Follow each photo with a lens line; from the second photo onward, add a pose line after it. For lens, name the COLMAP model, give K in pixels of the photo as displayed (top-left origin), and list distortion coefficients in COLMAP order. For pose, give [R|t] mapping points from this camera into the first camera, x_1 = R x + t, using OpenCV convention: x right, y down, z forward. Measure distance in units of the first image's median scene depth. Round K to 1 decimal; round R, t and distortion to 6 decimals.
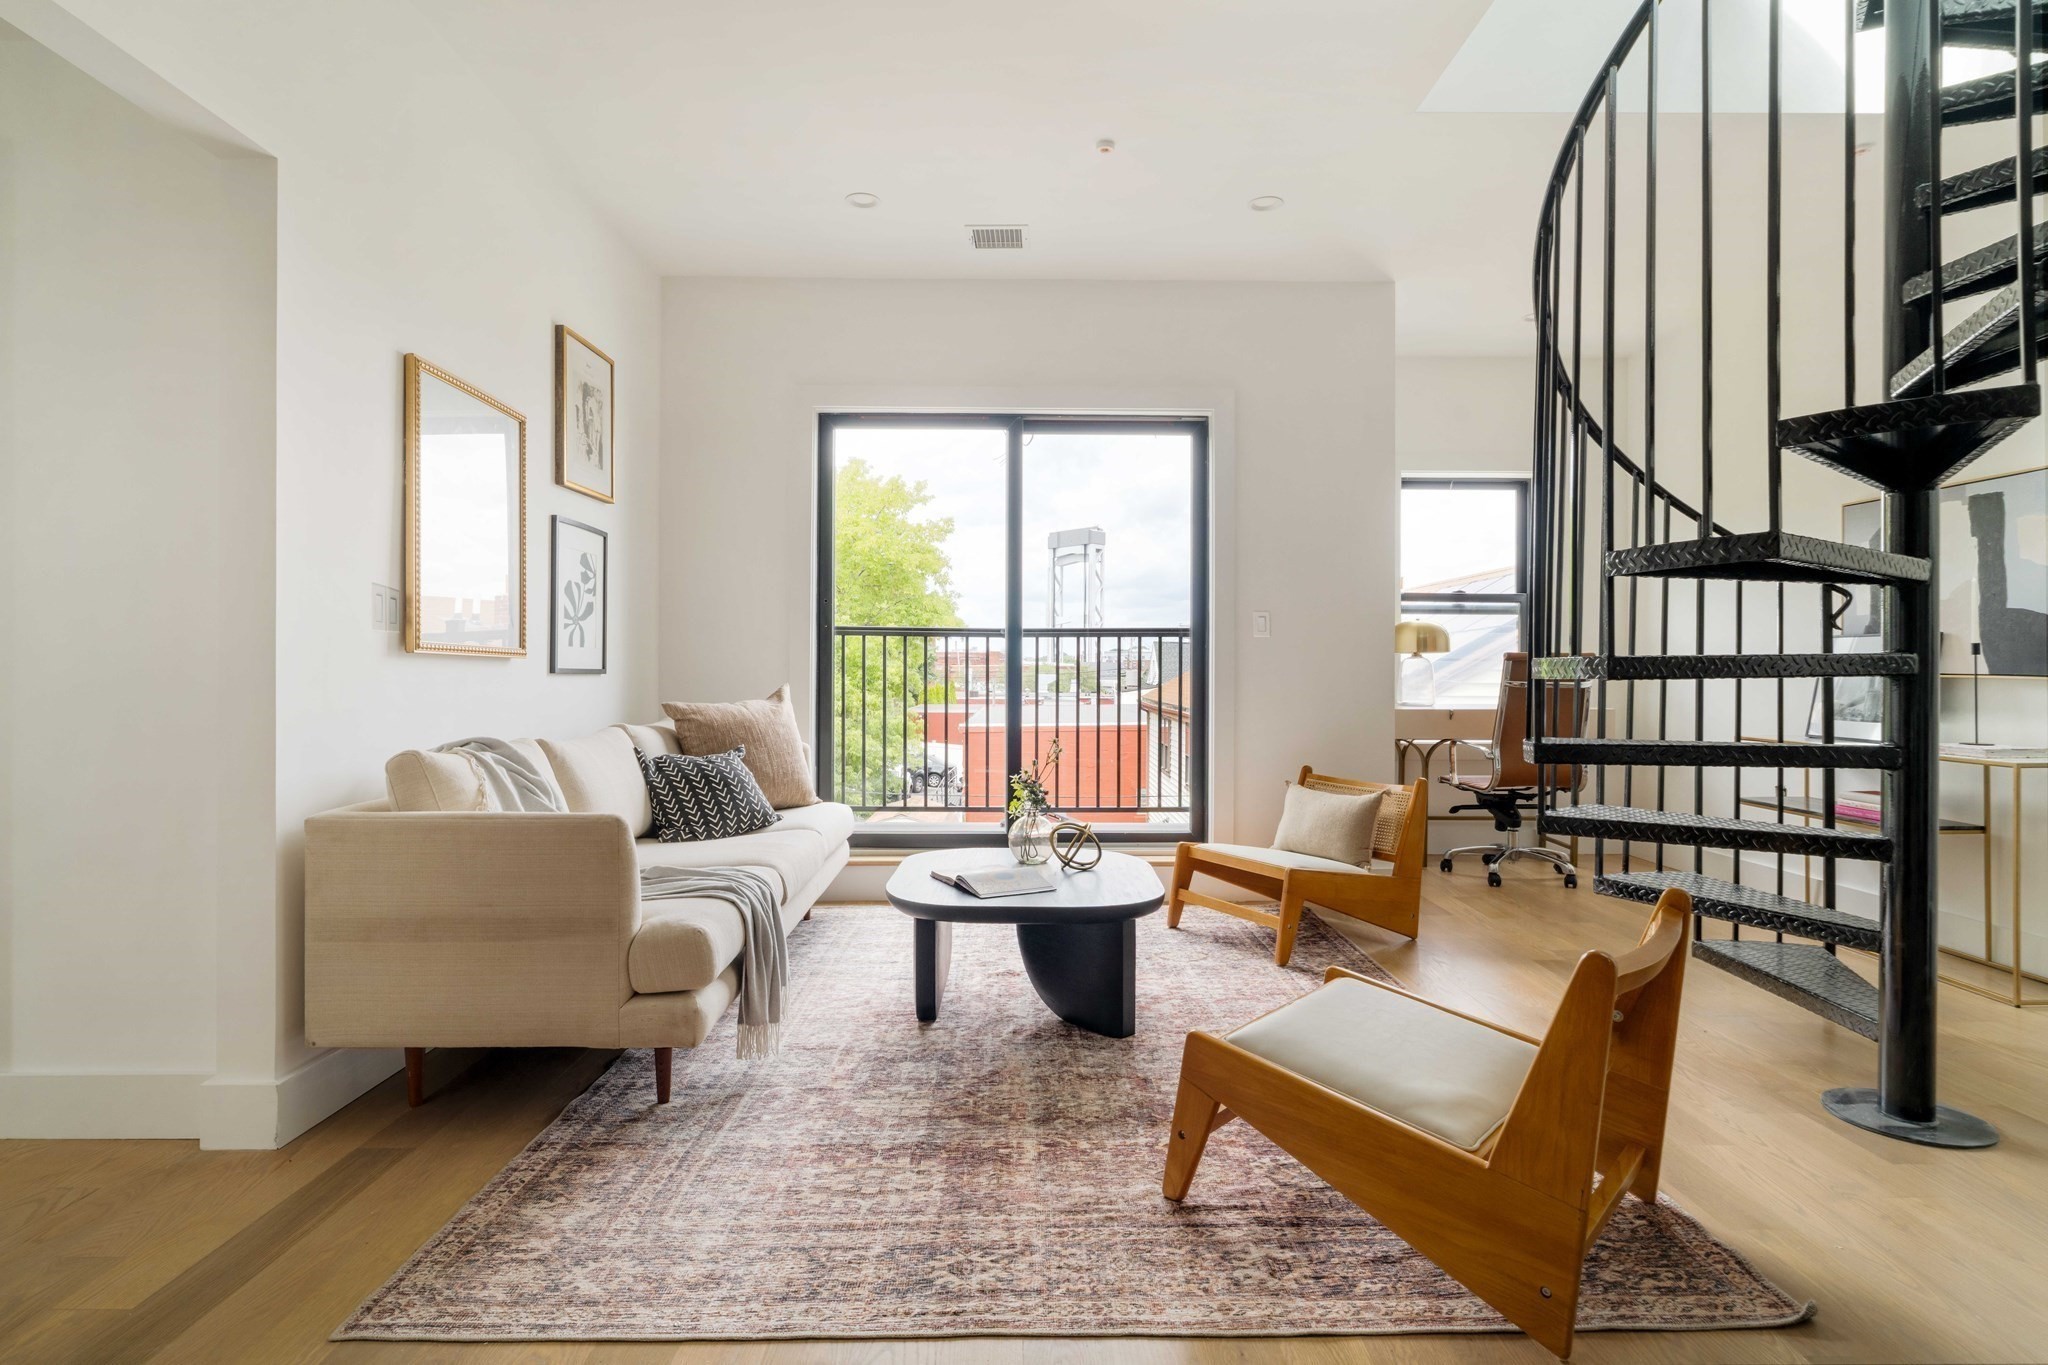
lens RADIAL K [[1042.6, 0, 1024.5], [0, 1042.6, 683.1], [0, 0, 1]] dist [0.008109, 0.001068]
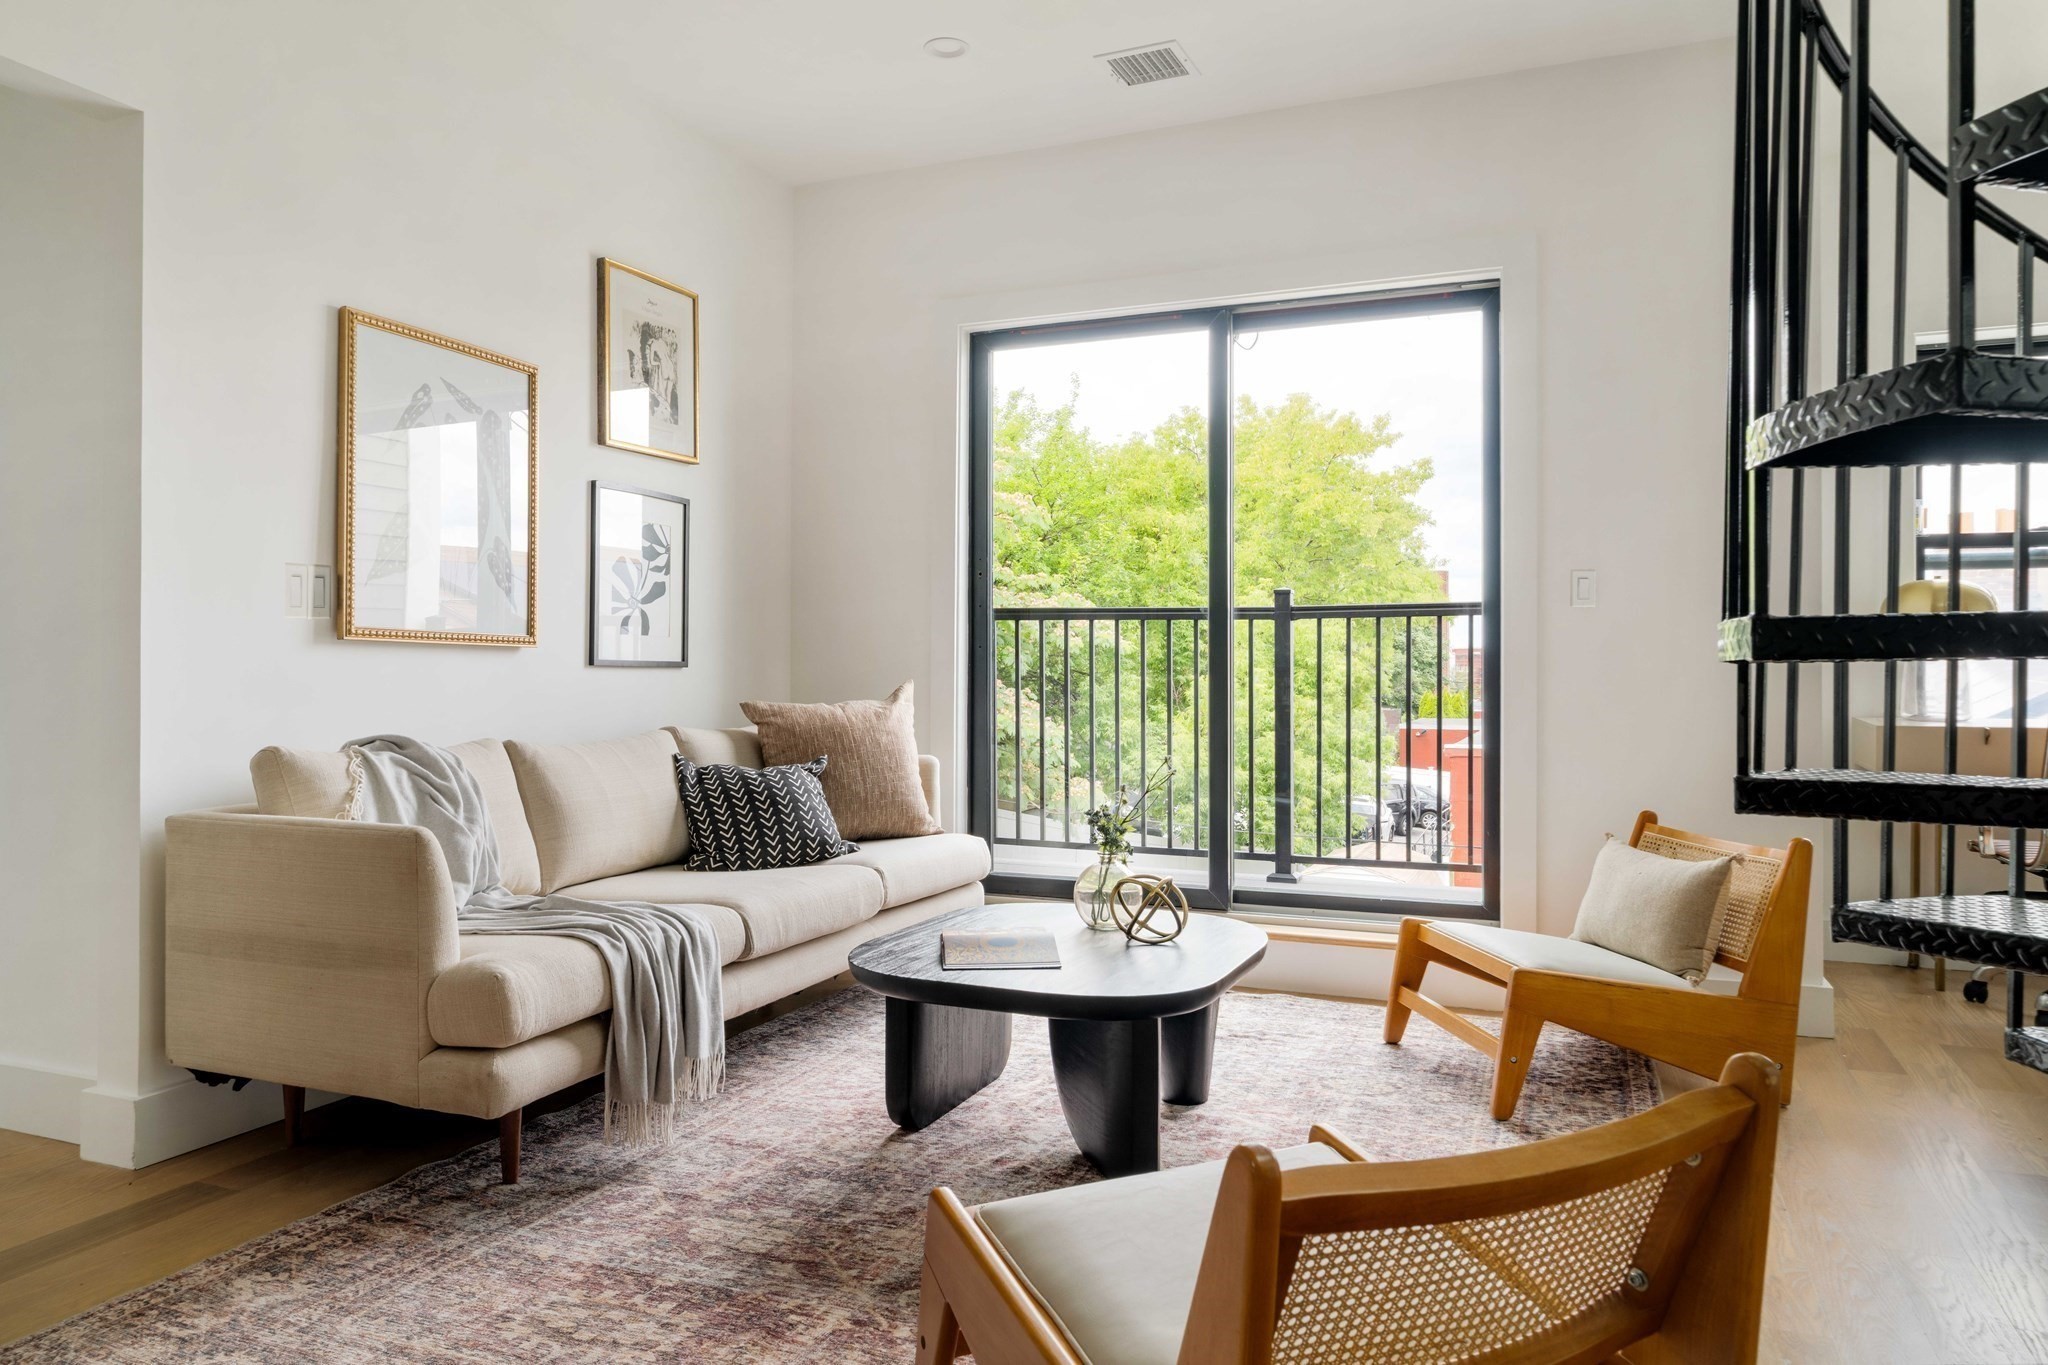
lens RADIAL K [[1340.8, 0, 1021.5], [0, 1340.8, 679.3], [0, 0, 1]] dist [0.007561, -0.002741]
pose [[0.919795, 0.001187, -0.392396, 0.324348], [-0.003913, 0.999973, -0.006149, 0.007870], [0.392379, 0.007191, 0.919776, 0.136614]]
